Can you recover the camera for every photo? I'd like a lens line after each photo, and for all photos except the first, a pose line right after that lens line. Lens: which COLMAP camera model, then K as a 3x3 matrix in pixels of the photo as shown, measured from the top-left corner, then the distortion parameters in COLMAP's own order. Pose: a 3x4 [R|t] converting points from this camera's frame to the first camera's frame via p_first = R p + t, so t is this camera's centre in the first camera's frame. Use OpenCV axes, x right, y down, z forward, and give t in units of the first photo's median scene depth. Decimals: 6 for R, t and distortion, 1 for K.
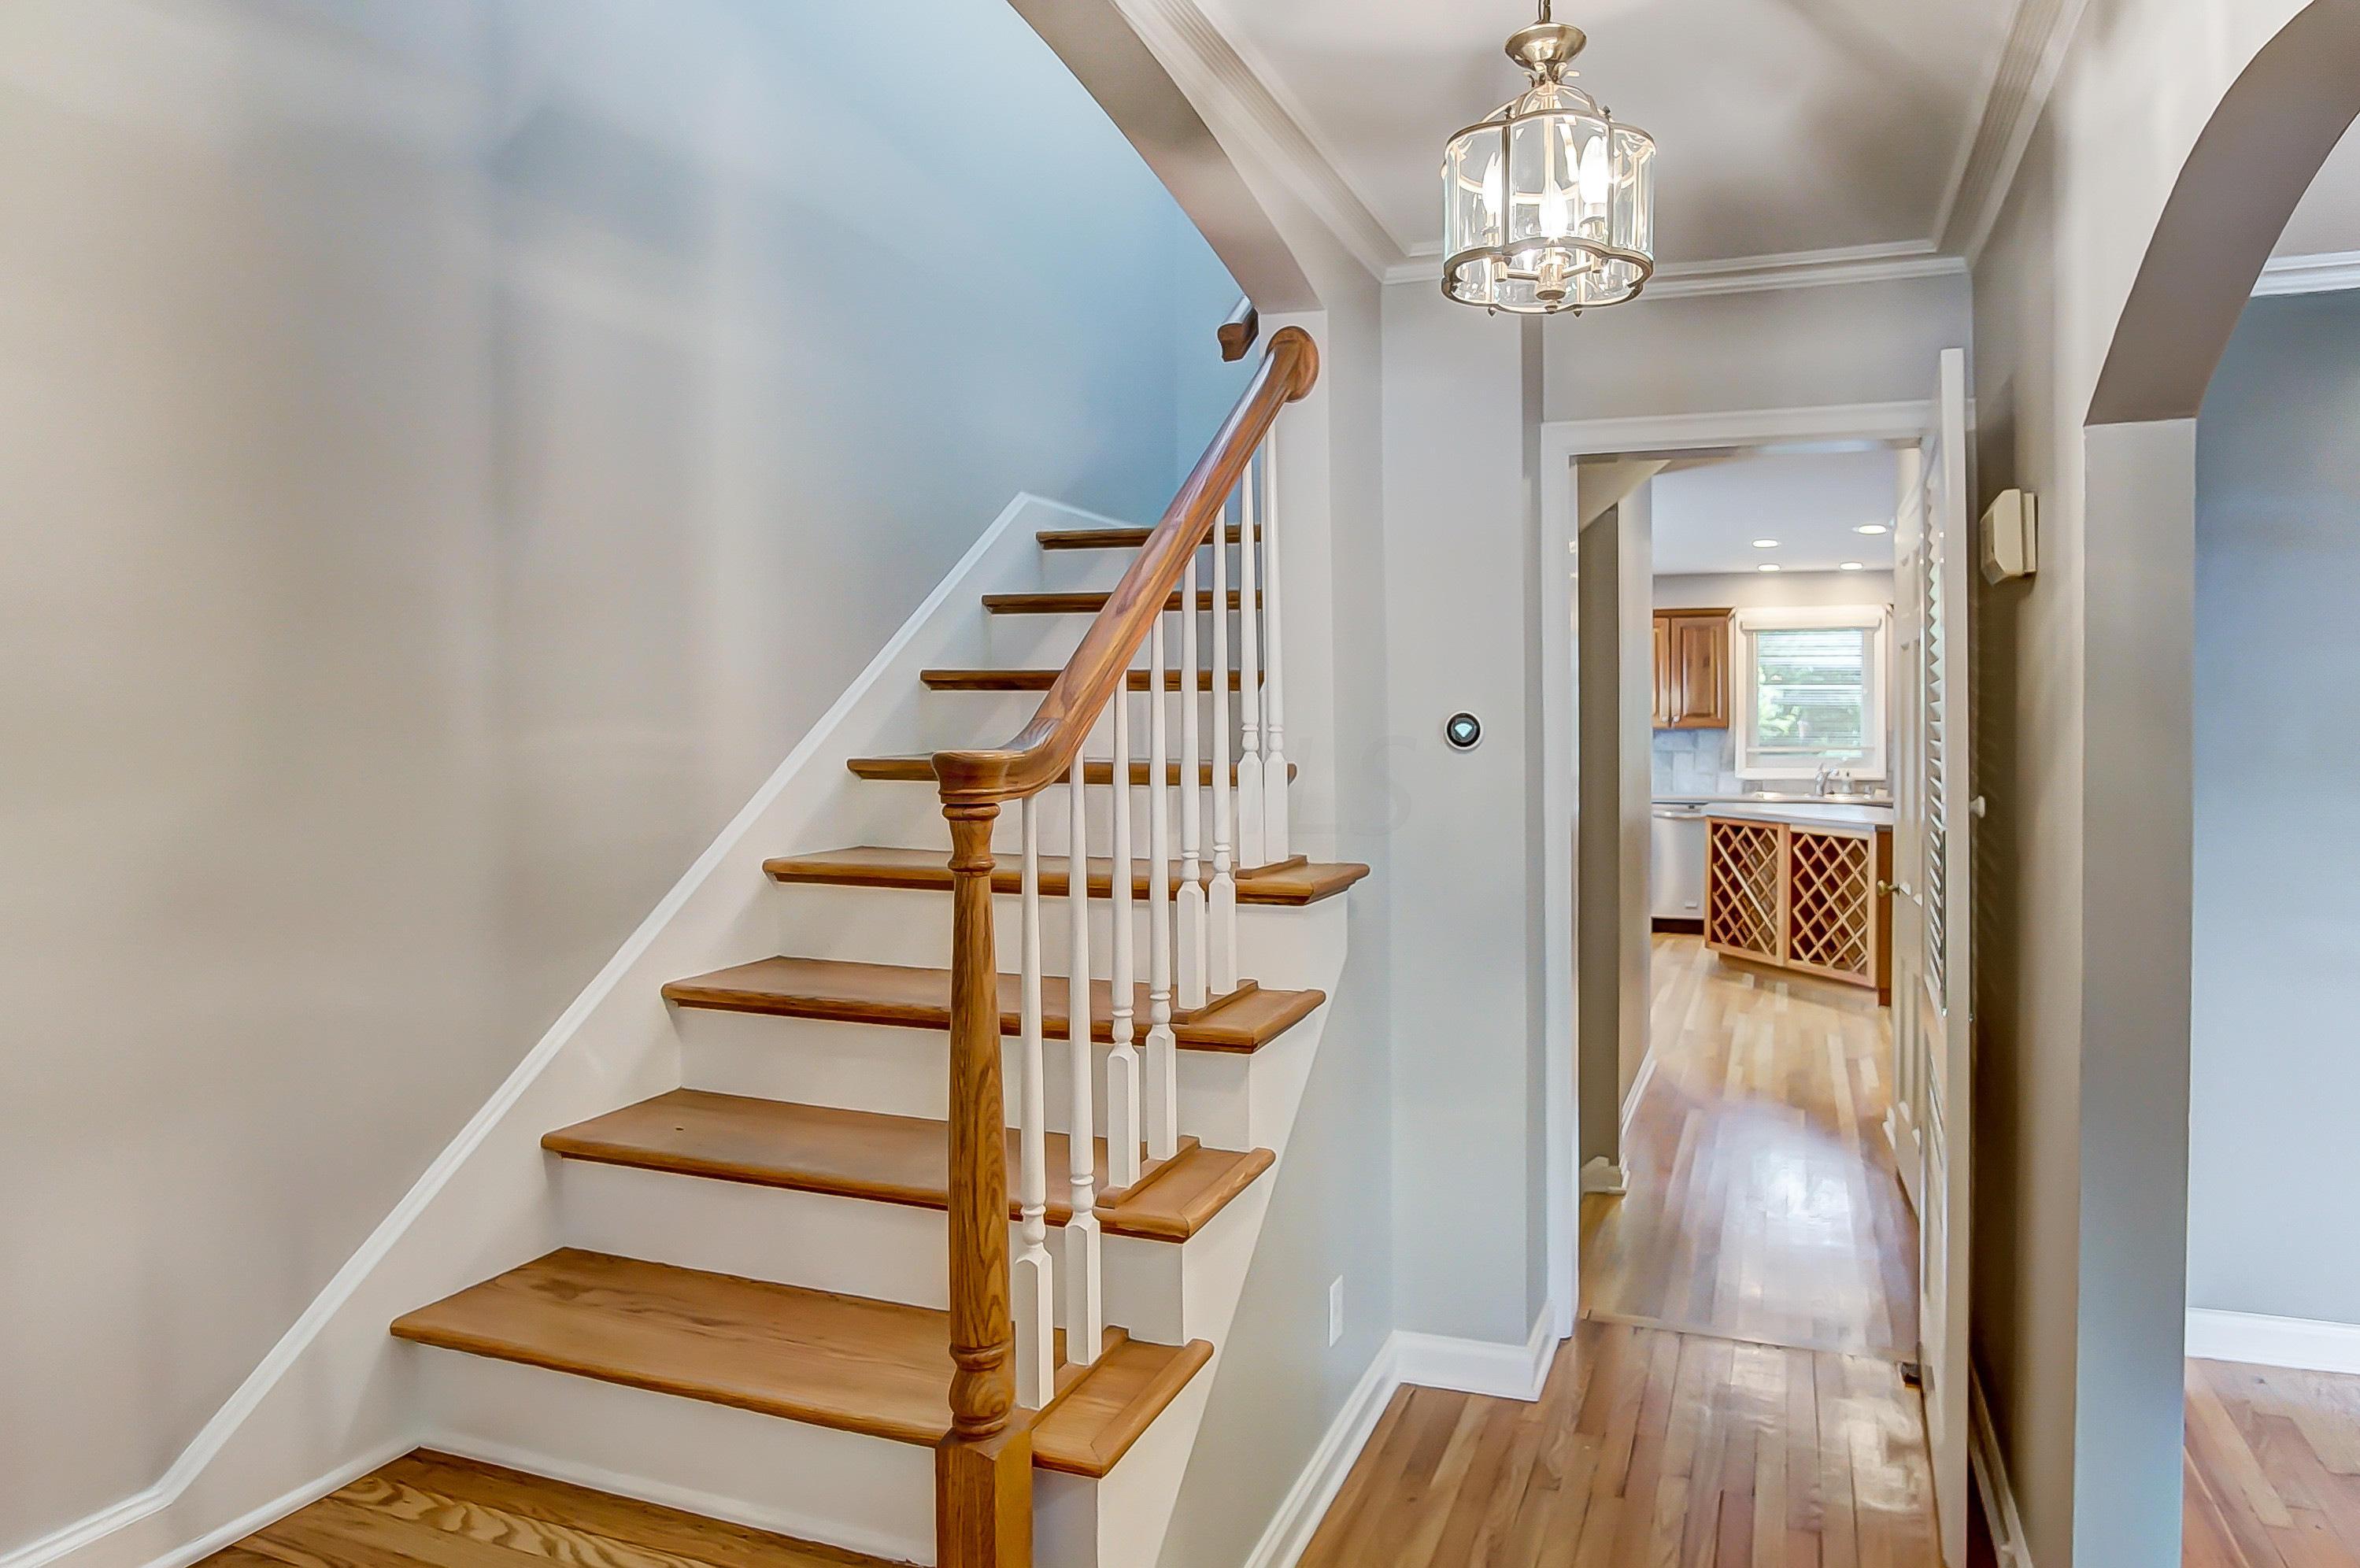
lens RADIAL K [[1553.9, 0, 1180.6], [0, 1553.9, 728.7], [0, 0, 1]] dist [-0.058635, 0.000248]
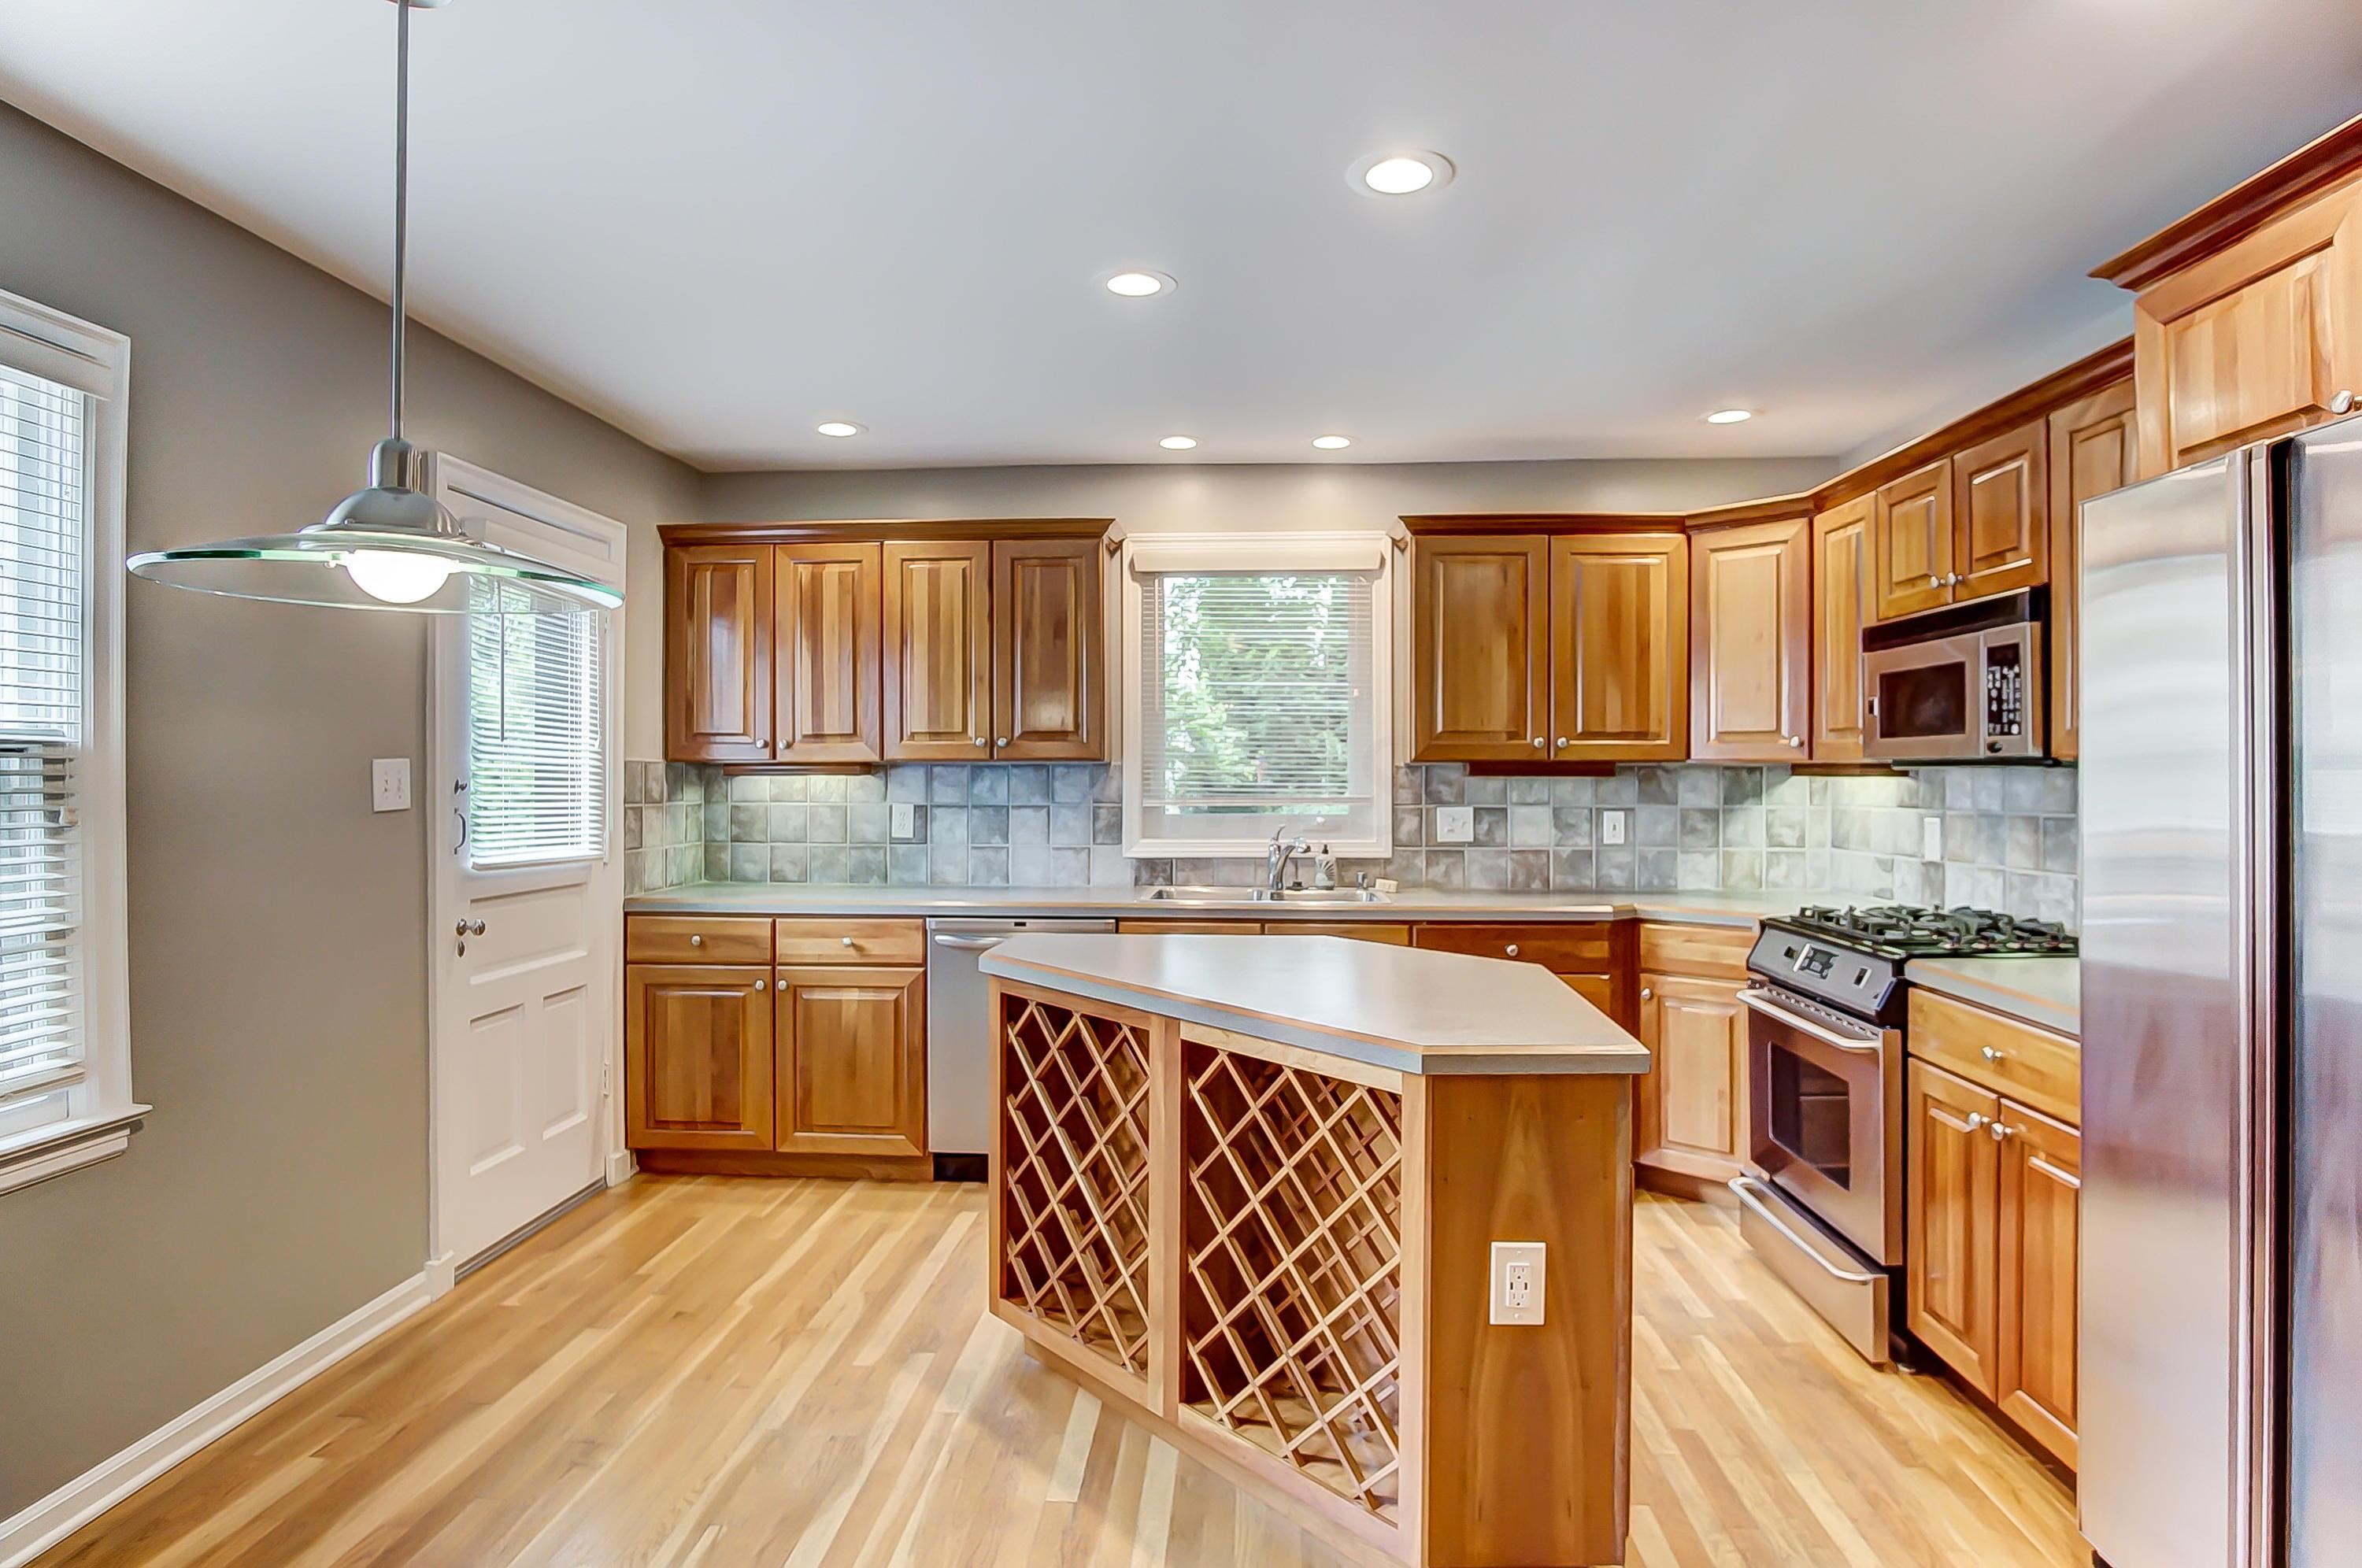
lens RADIAL K [[1270.8, 0, 1183.7], [0, 1270.8, 768.1], [0, 0, 1]] dist [-0.034964, 0.010197]
pose [[0.952898, 0.003258, 0.303275, 0.257295], [-0.000071, 0.999945, -0.010517, 0.006626], [-0.303292, 0.010000, 0.952845, 0.602781]]
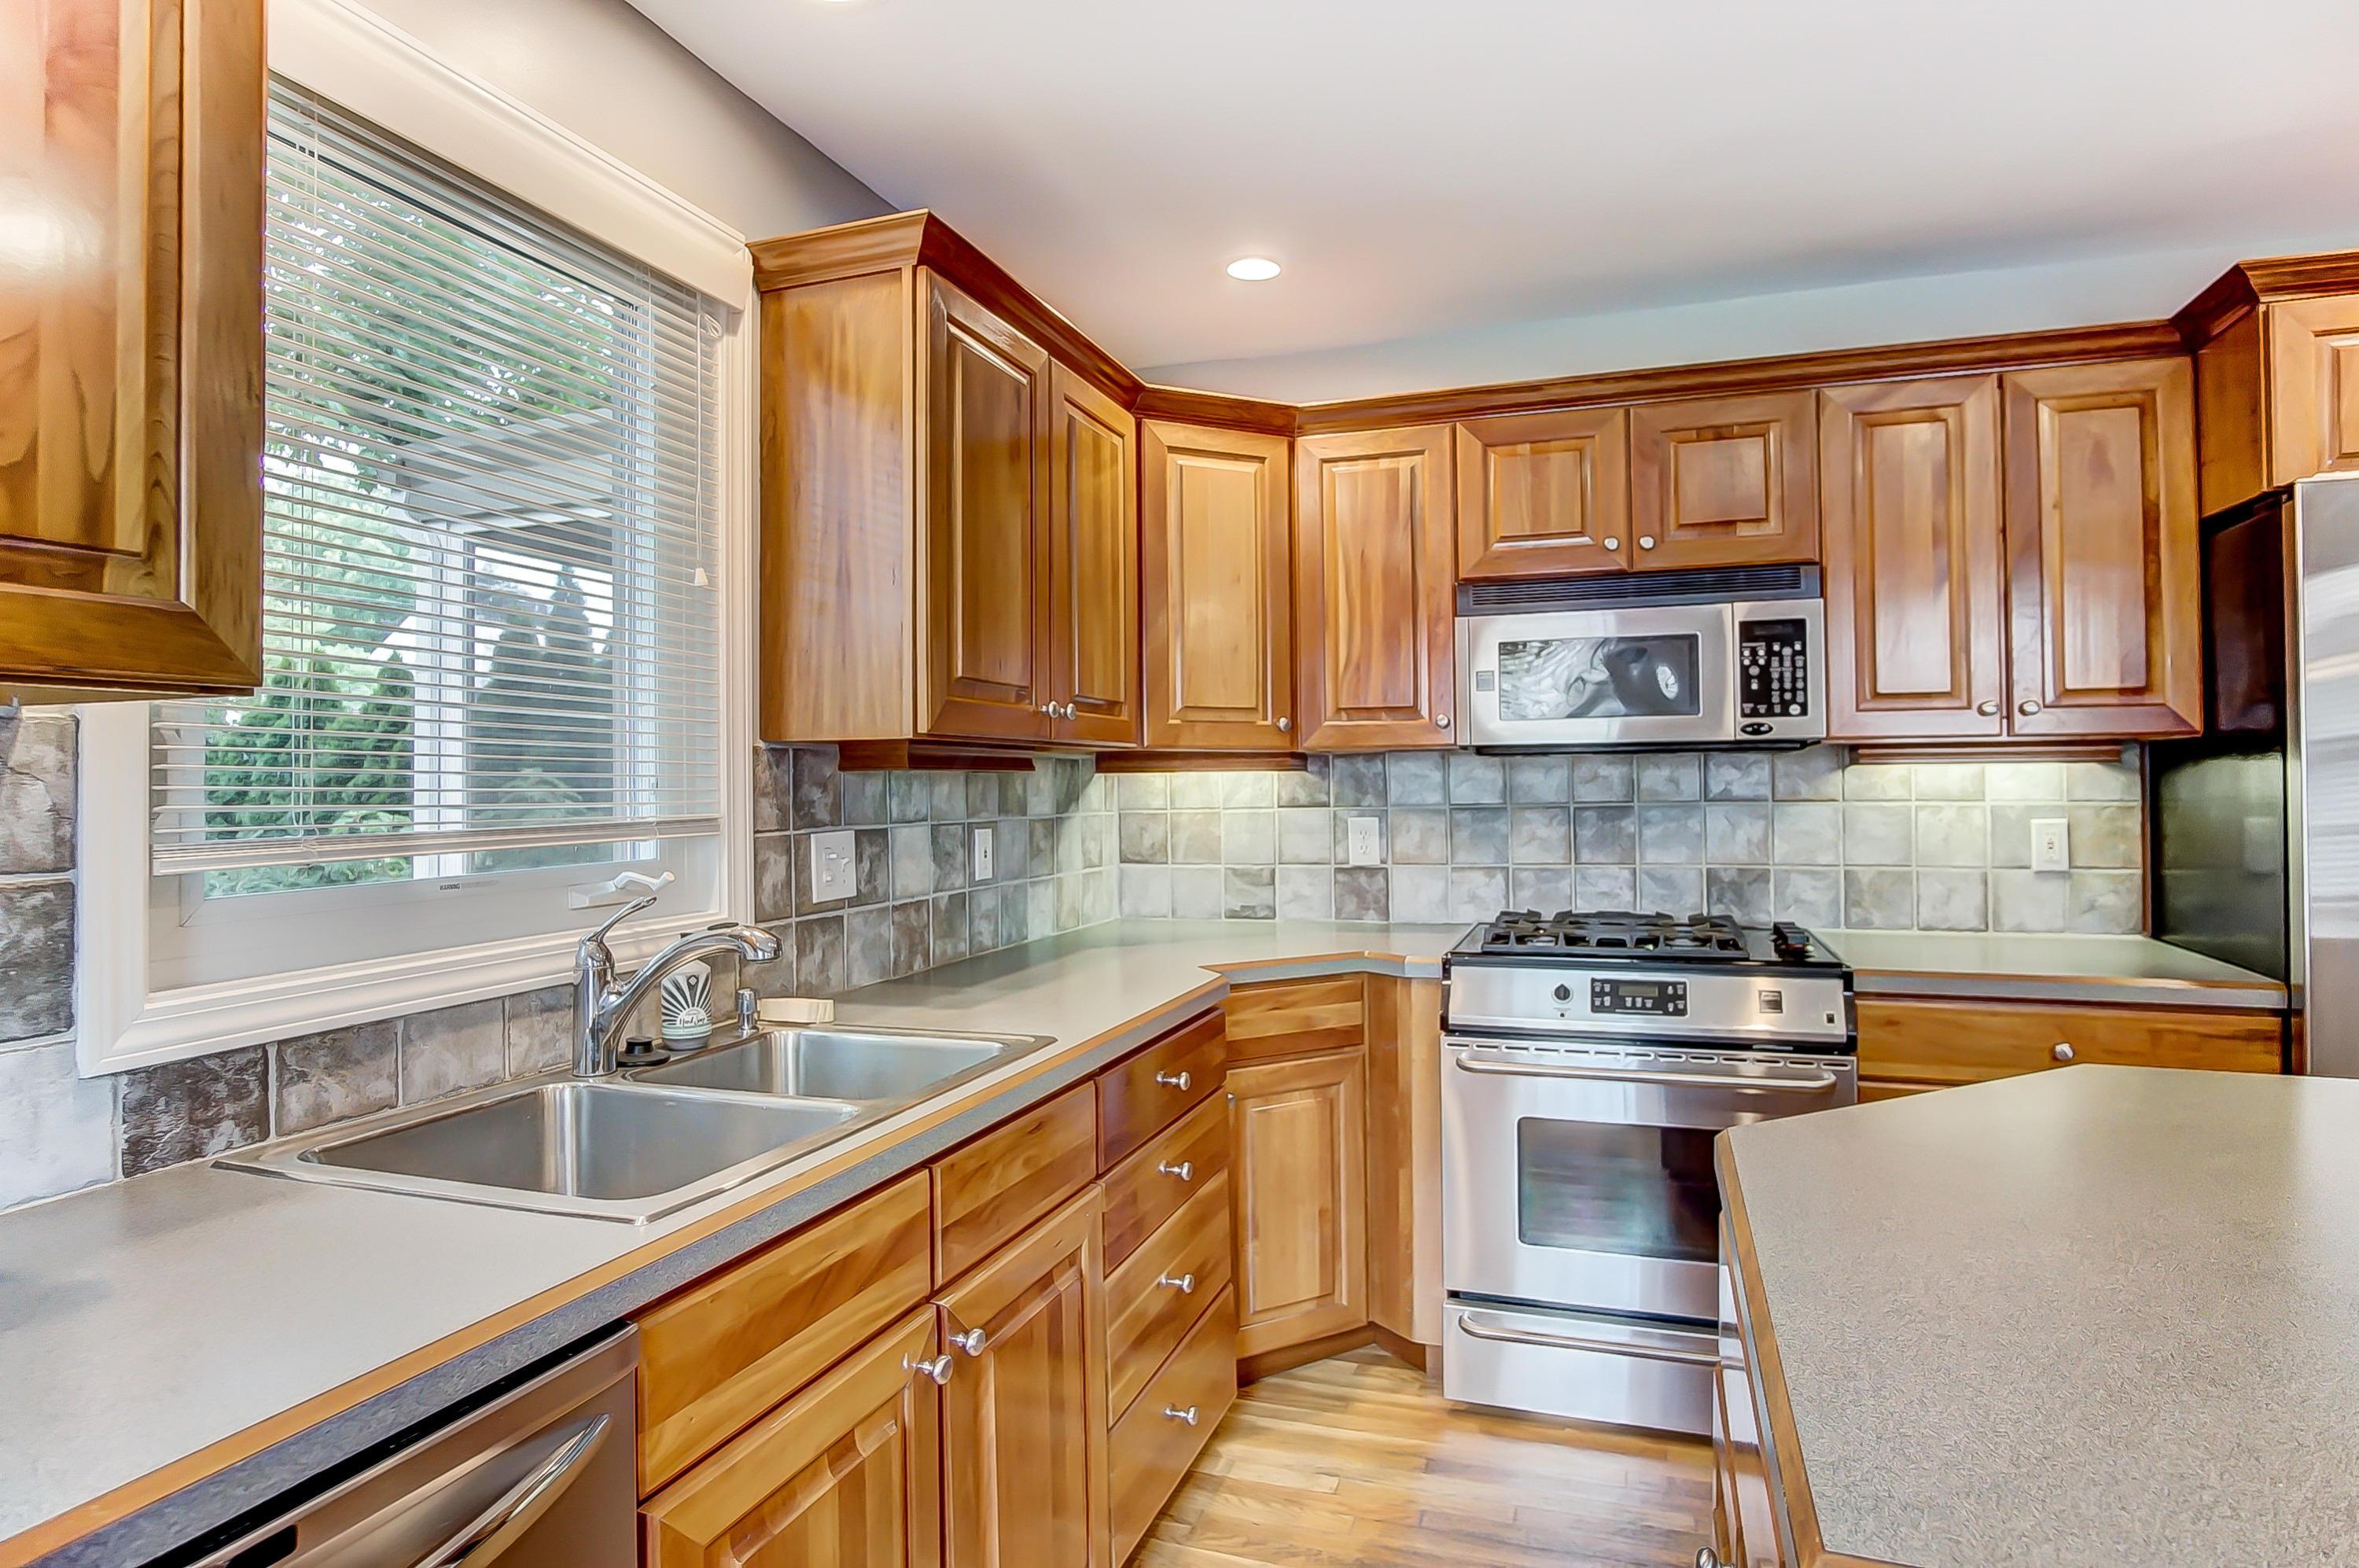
lens RADIAL K [[1269.4, 0, 1182.2], [0, 1269.4, 768.1], [0, 0, 1]] dist [-0.034964, 0.010197]
pose [[-0.025351, 0.013137, 0.999592, 0.256784], [0.018004, 0.999757, -0.012683, 0.008286], [-0.999516, 0.017675, -0.025582, 0.936116]]
